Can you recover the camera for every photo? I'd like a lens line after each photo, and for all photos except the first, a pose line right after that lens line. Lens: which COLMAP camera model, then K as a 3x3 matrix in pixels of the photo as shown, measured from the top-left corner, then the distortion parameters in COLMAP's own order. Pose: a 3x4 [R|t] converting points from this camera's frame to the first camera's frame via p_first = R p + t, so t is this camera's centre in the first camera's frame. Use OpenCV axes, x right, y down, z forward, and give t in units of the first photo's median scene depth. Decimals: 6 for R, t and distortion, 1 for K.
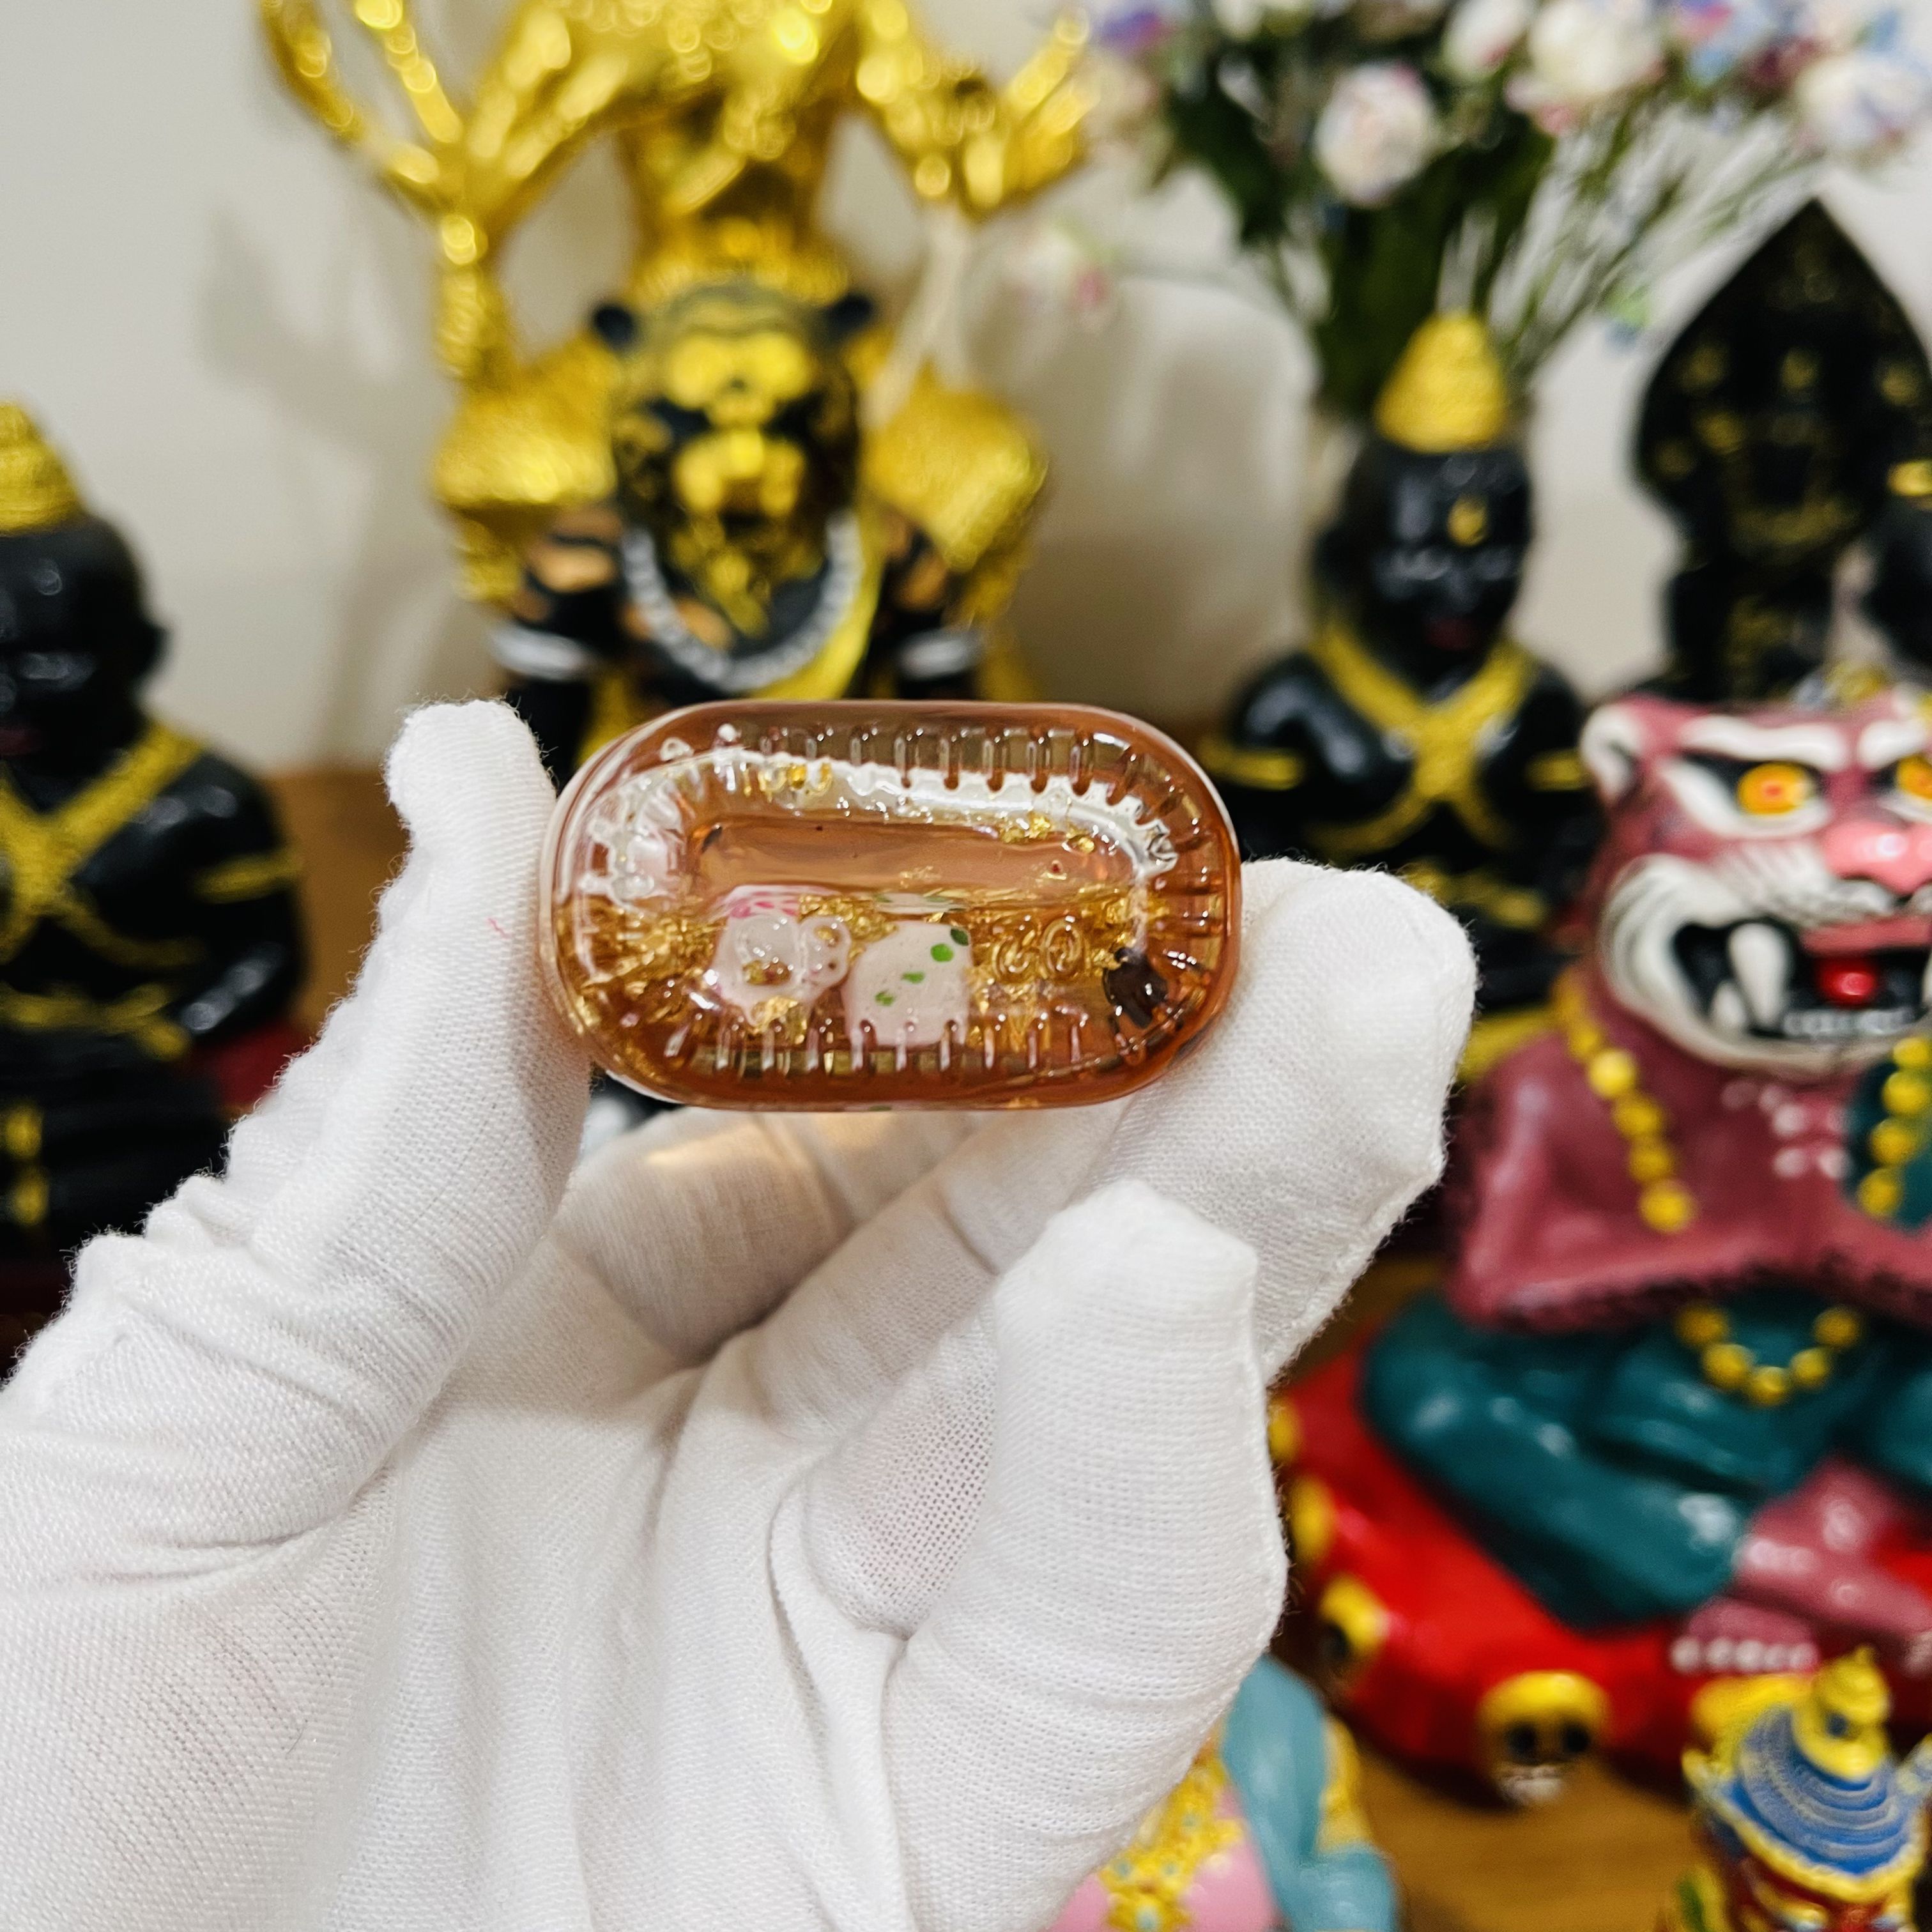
lens RADIAL K [[1912.3, 0, 973.4], [0, 1912.3, 973.3], [0, 0, 1]] dist [-0.016224, 0.011483]
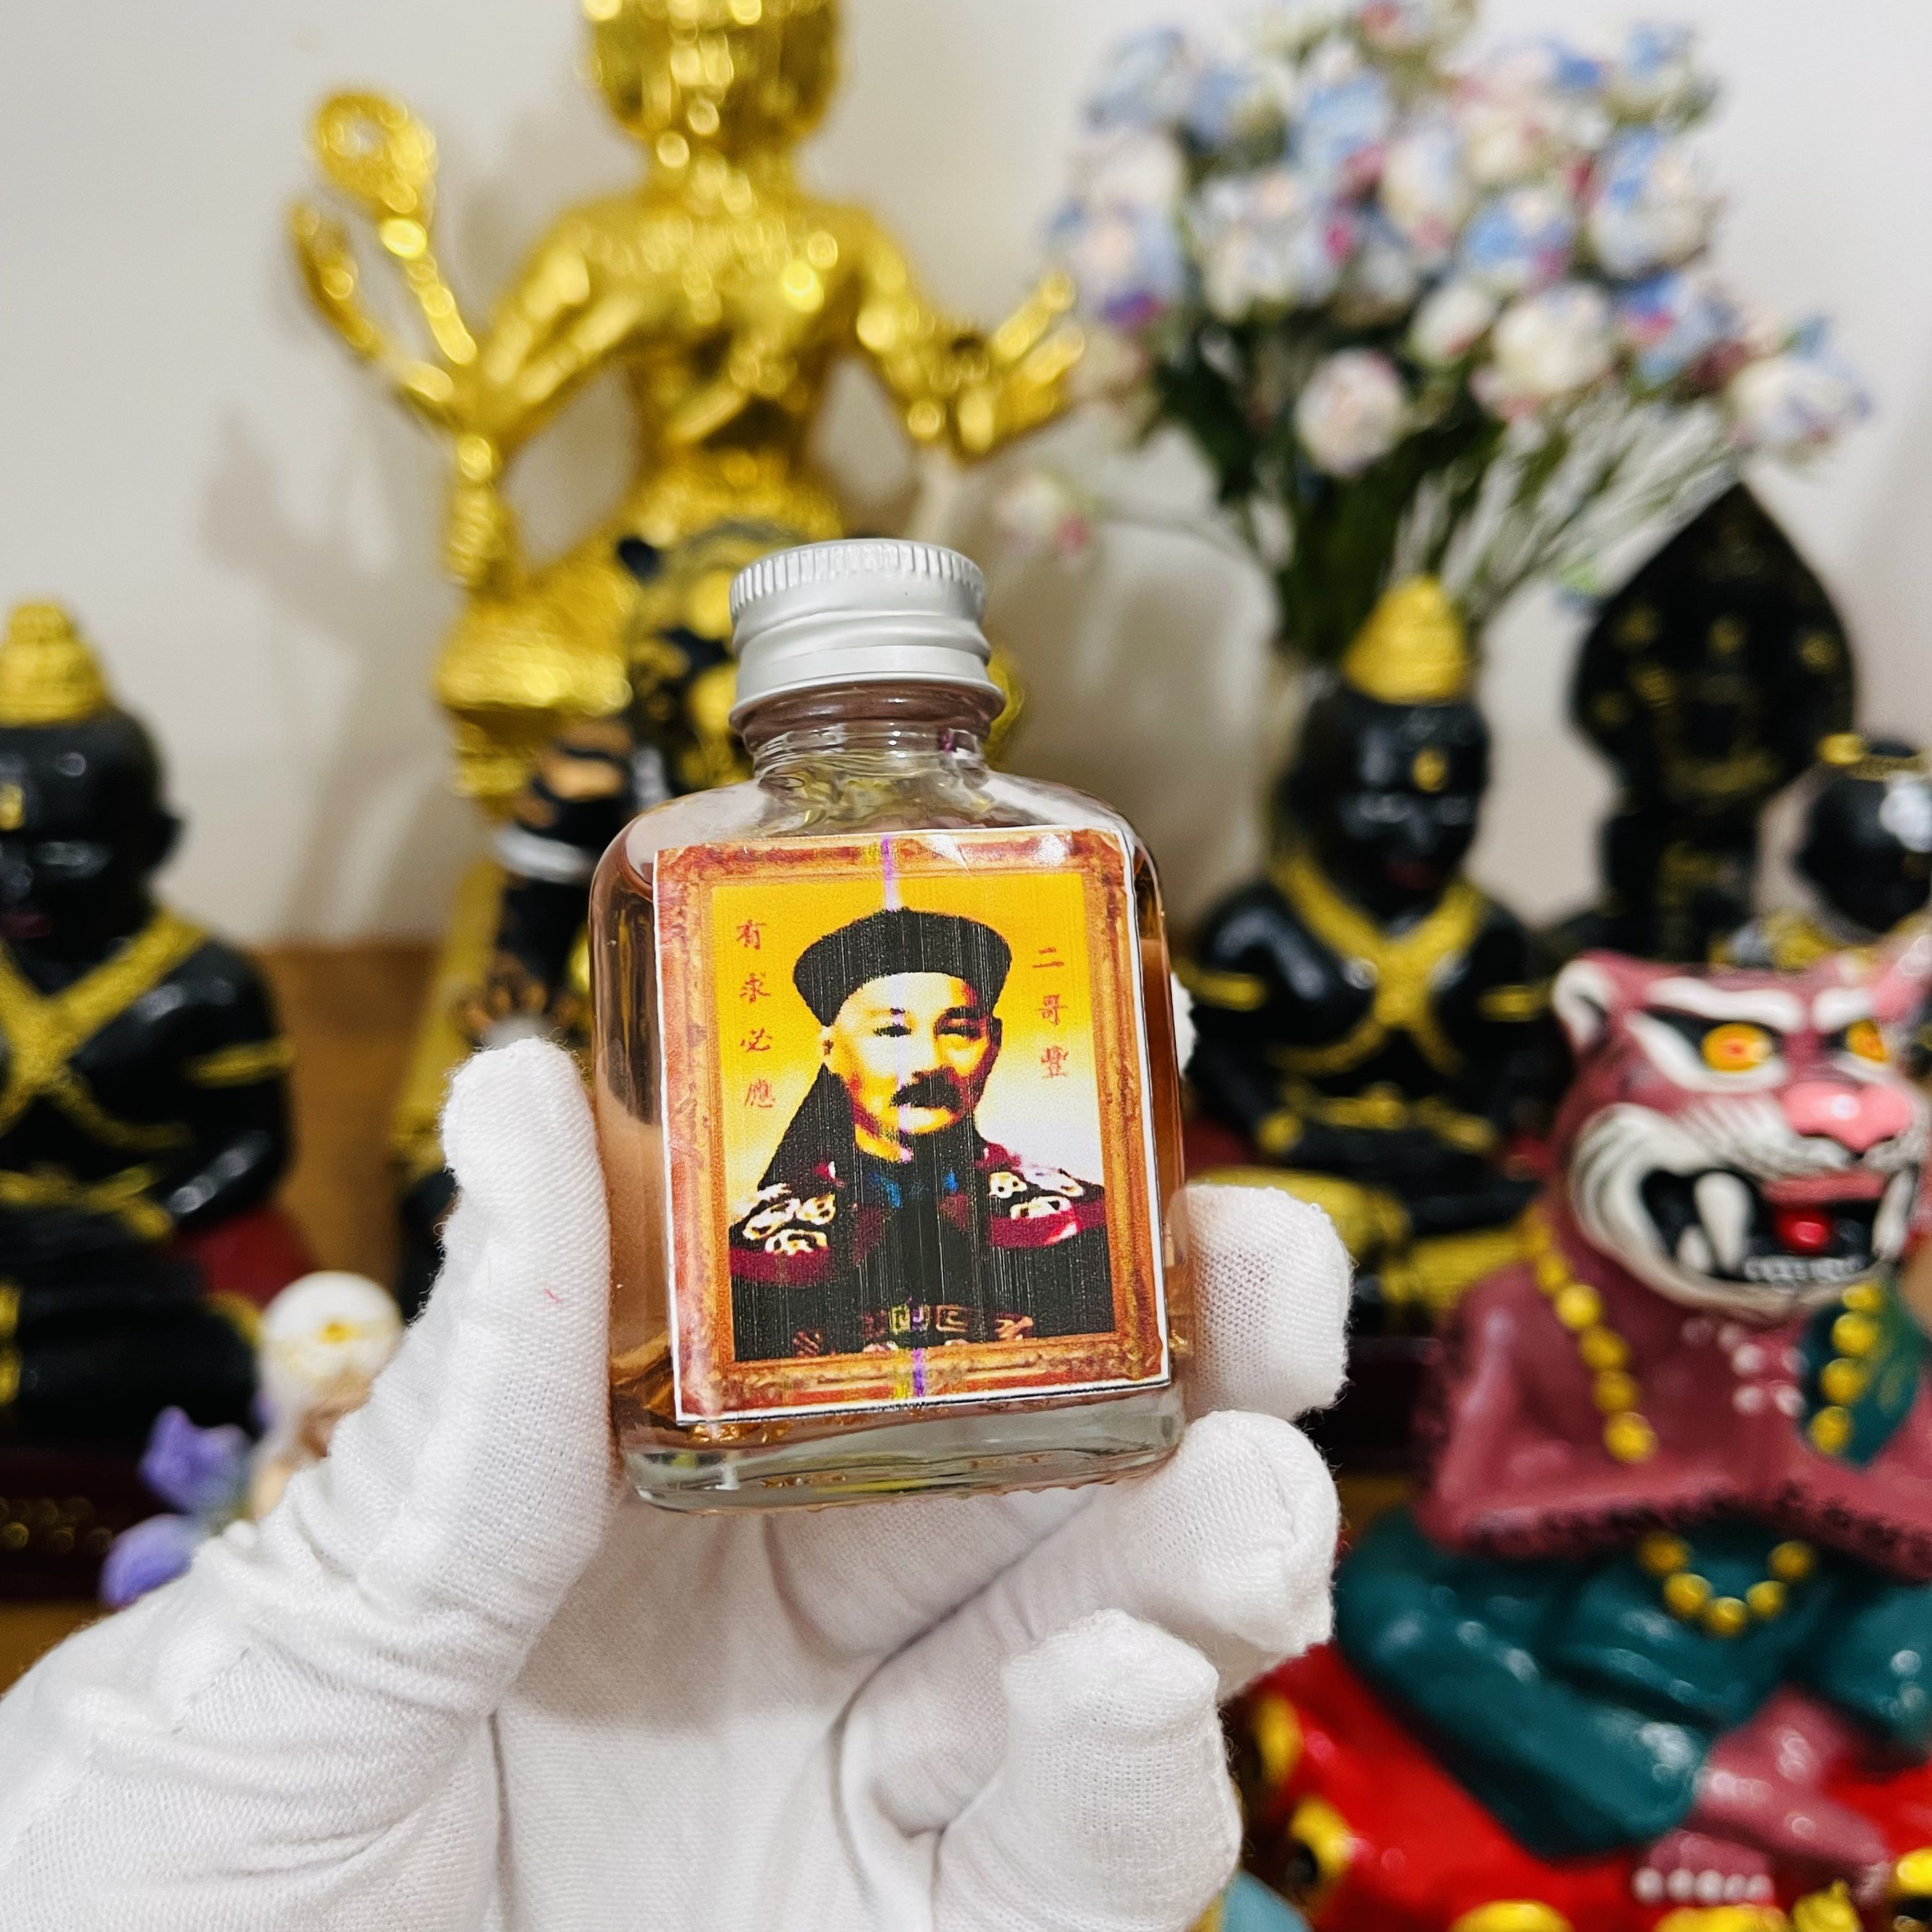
lens RADIAL K [[1905.3, 0, 966.0], [0, 1905.3, 966.0], [0, 0, 1]] dist [-0.001729, -0.012846]
pose [[0.998339, 0.036571, 0.044509, -0.042908], [-0.032166, 0.994867, -0.095948, -0.017501], [-0.047790, 0.094357, 0.994391, -0.033973]]
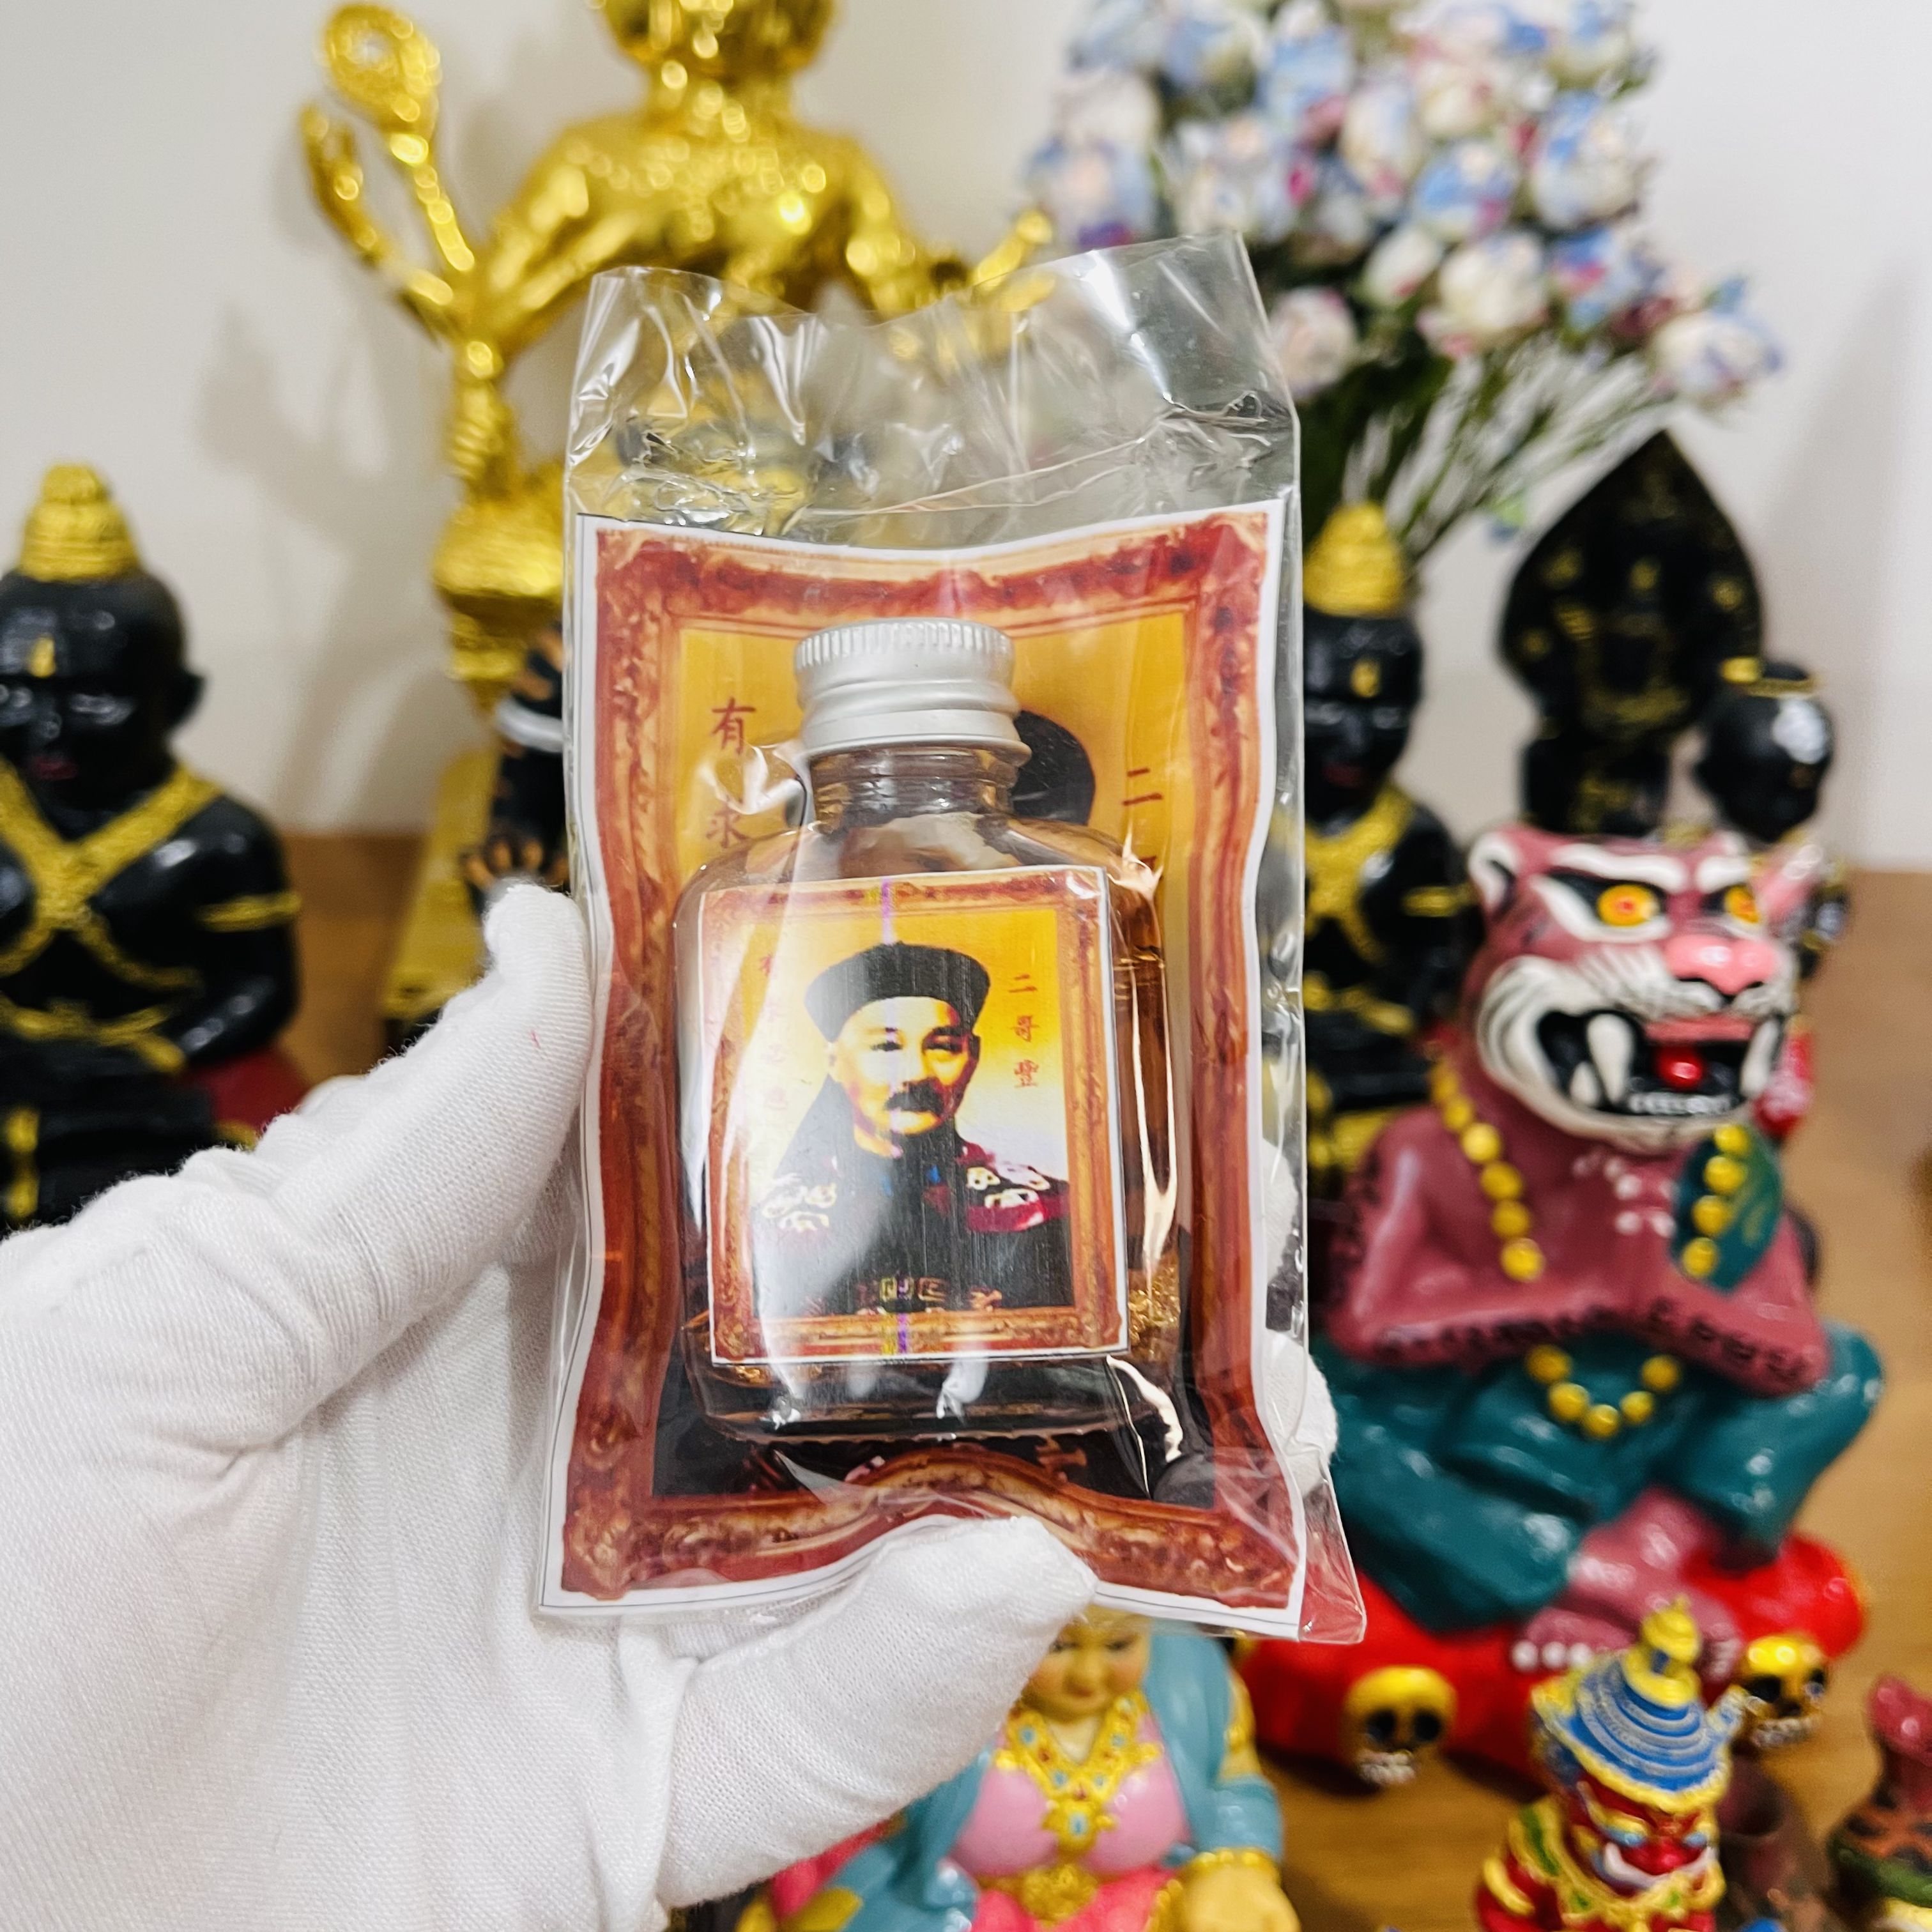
lens RADIAL K [[1905.3, 0, 966.0], [0, 1905.3, 966.0], [0, 0, 1]] dist [-0.001729, -0.012846]
pose [[0.994532, 0.067329, 0.079826, -0.062563], [-0.060735, 0.994752, -0.082339, 0.046405], [-0.084950, 0.077041, 0.993402, -0.111082]]
